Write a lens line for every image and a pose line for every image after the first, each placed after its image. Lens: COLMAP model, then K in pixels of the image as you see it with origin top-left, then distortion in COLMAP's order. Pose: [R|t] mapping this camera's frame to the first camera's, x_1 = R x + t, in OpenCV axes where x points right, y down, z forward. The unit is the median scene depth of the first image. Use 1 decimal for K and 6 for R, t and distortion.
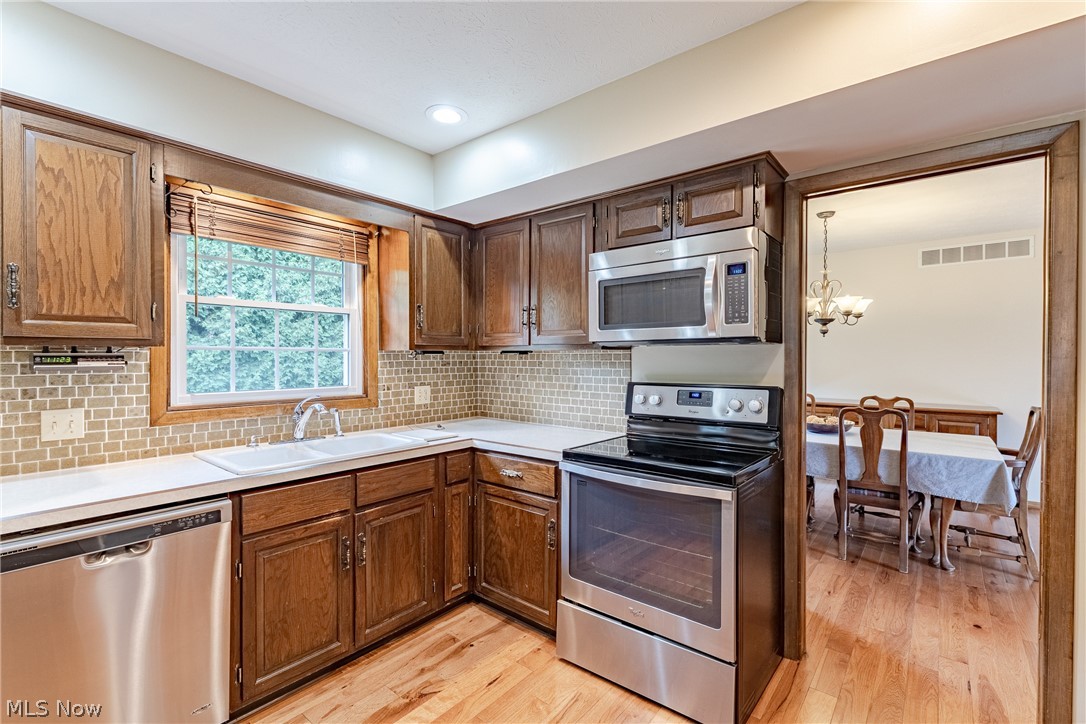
lens RADIAL K [[493.6, 0, 538.2], [0, 493.6, 361.9], [0, 0, 1]] dist [0.002245, 0.000618]
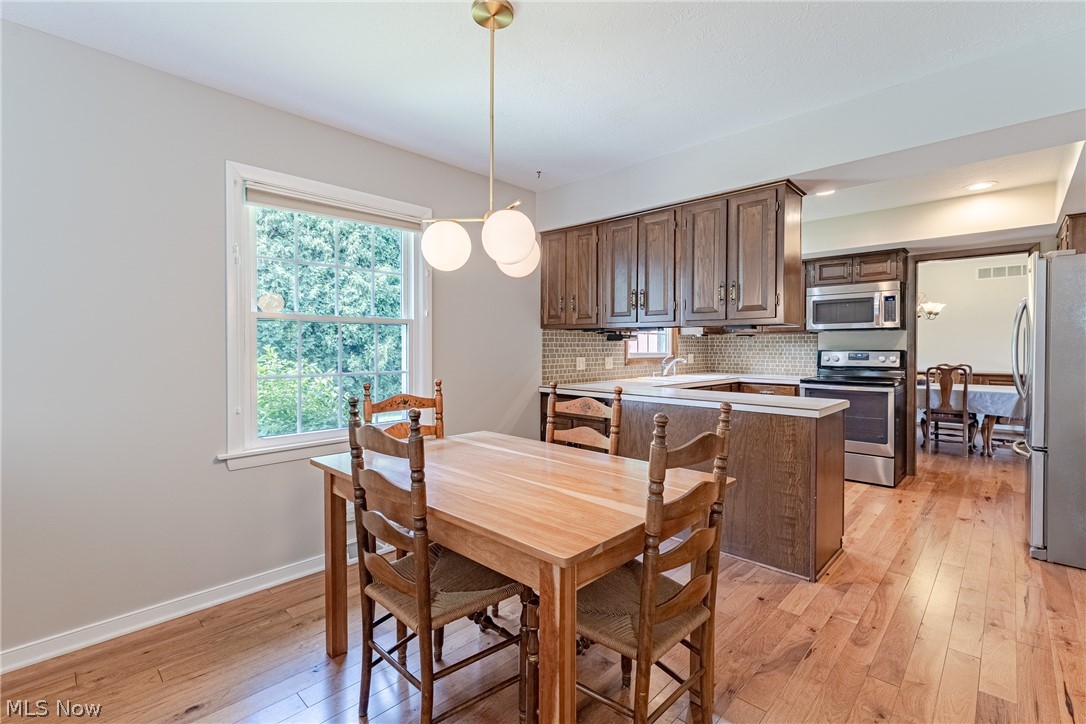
lens RADIAL K [[493.6, 0, 537.0], [0, 493.6, 351.6], [0, 0, 1]] dist [0.002245, 0.000618]
pose [[0.997140, 0.001527, -0.075560, -0.936214], [-0.001581, 0.999999, -0.000650, 0.059250], [0.075559, 0.000768, 0.997141, -1.257394]]
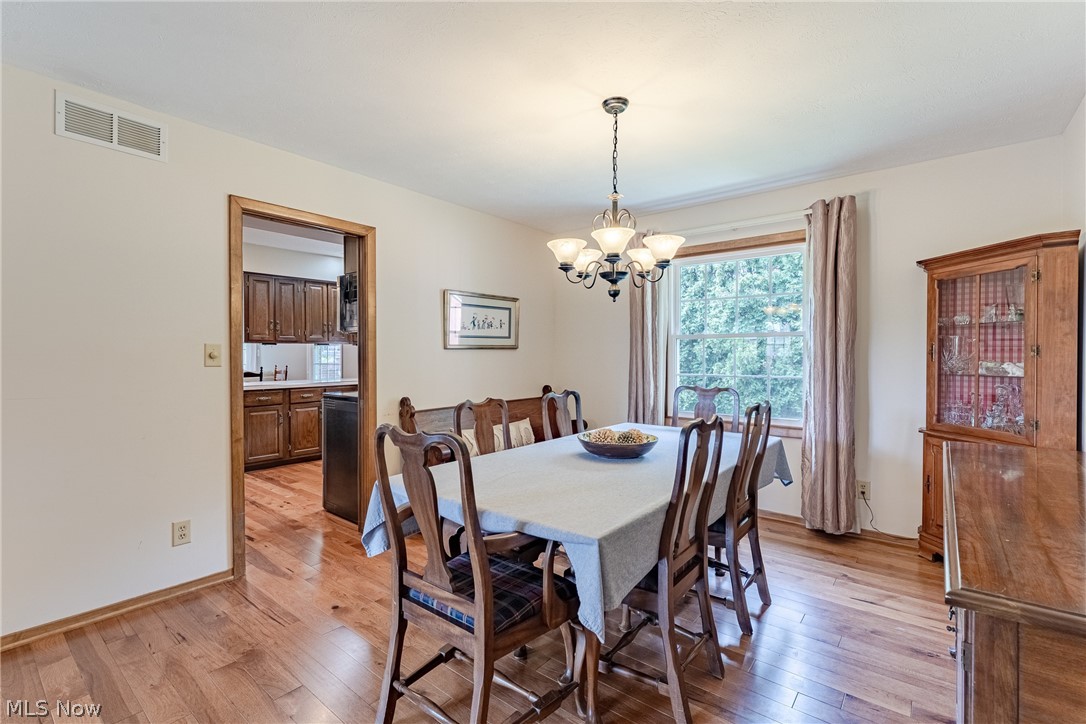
lens RADIAL K [[493.6, 0, 541.9], [0, 493.6, 360.3], [0, 0, 1]] dist [0.002245, 0.000618]
pose [[-0.010055, 0.010668, -0.999893, 2.065811], [-0.012647, 0.999862, 0.010795, 0.029899], [0.999869, 0.012754, -0.009918, 1.567125]]
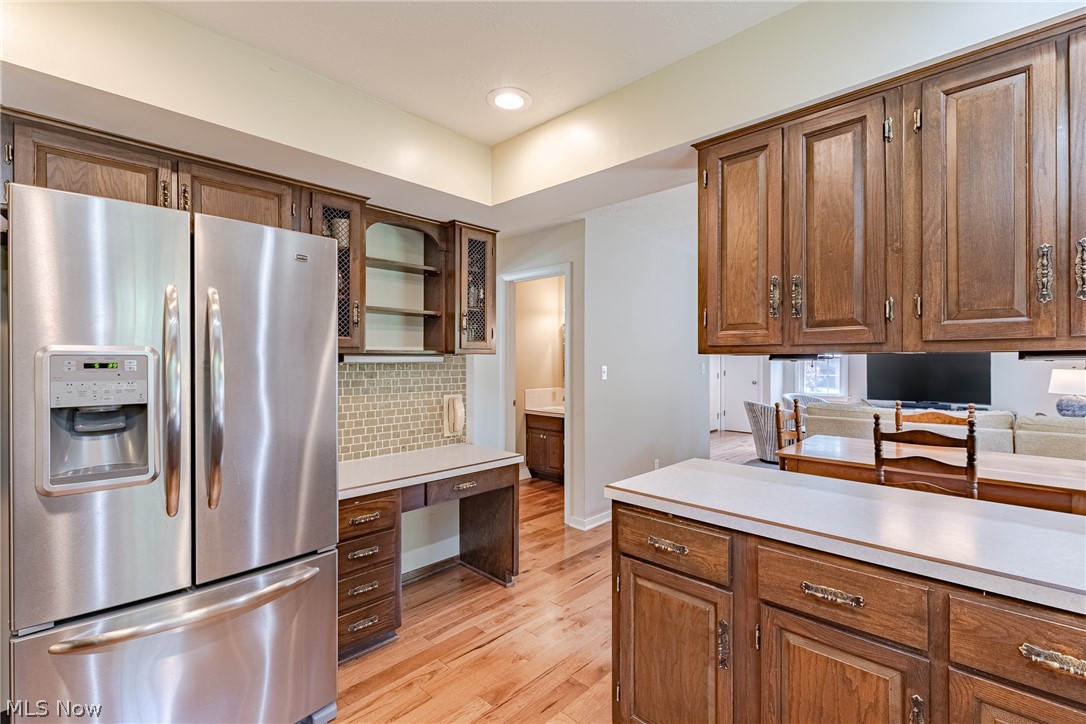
lens RADIAL K [[493.6, 0, 534.0], [0, 493.6, 359.3], [0, 0, 1]] dist [0.002245, 0.000618]
pose [[-0.996473, -0.003083, 0.083853, -0.140454], [-0.002080, 0.999925, 0.012043, -0.013707], [-0.083884, 0.011826, -0.996405, 0.922593]]
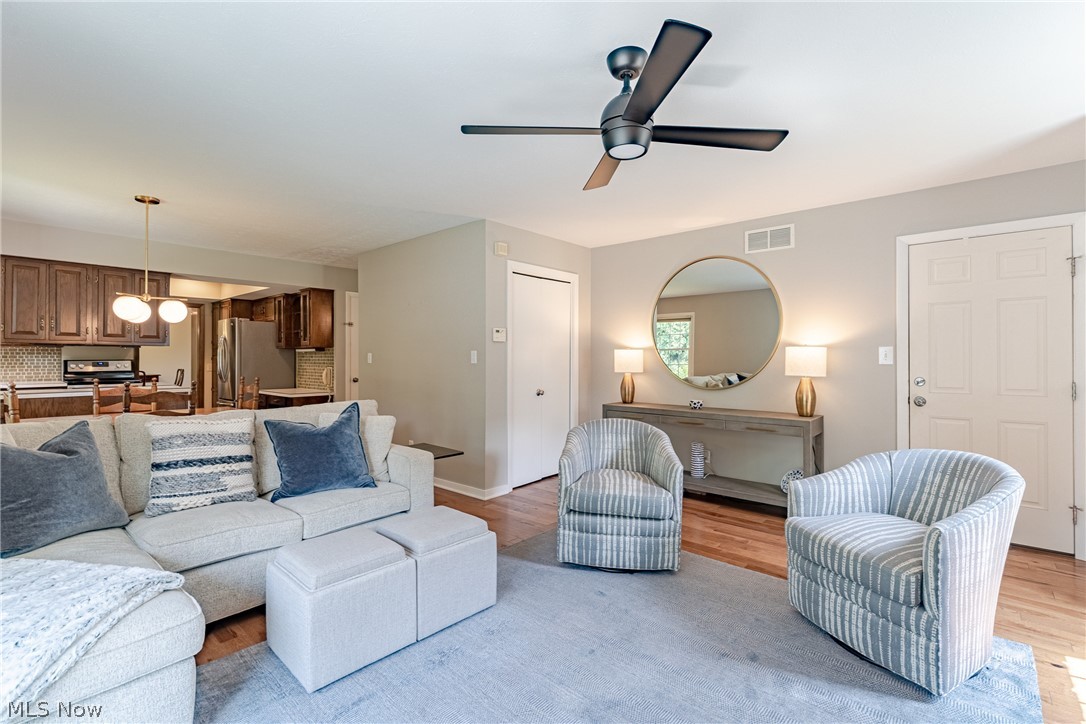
lens RADIAL K [[493.6, 0, 539.1], [0, 493.6, 356.8], [0, 0, 1]] dist [0.002245, 0.000618]
pose [[0.059610, 0.000716, 0.998221, -2.616332], [0.009778, 0.999951, -0.001301, 0.061347], [-0.998174, 0.009838, 0.059601, -1.884620]]
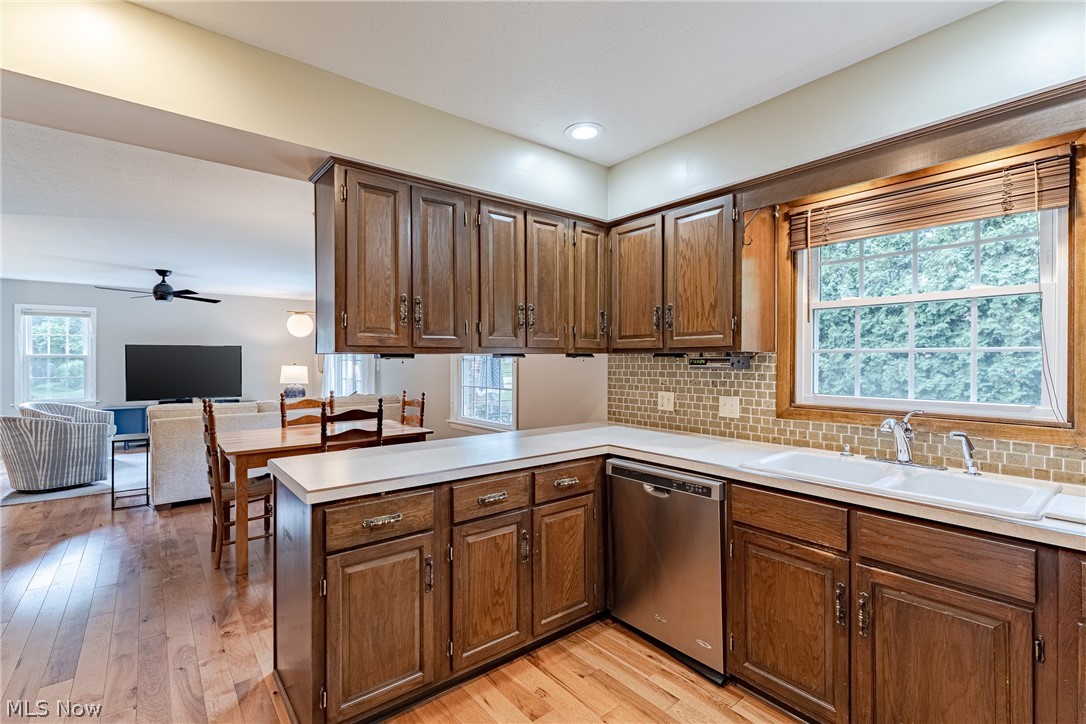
lens RADIAL K [[493.6, 0, 550.4], [0, 493.6, 359.5], [0, 0, 1]] dist [0.002245, 0.000618]
pose [[-0.197759, -0.000881, -0.980250, 0.450636], [-0.010318, 0.999946, 0.001183, -0.005613], [0.980196, 0.010348, -0.197757, 0.636276]]
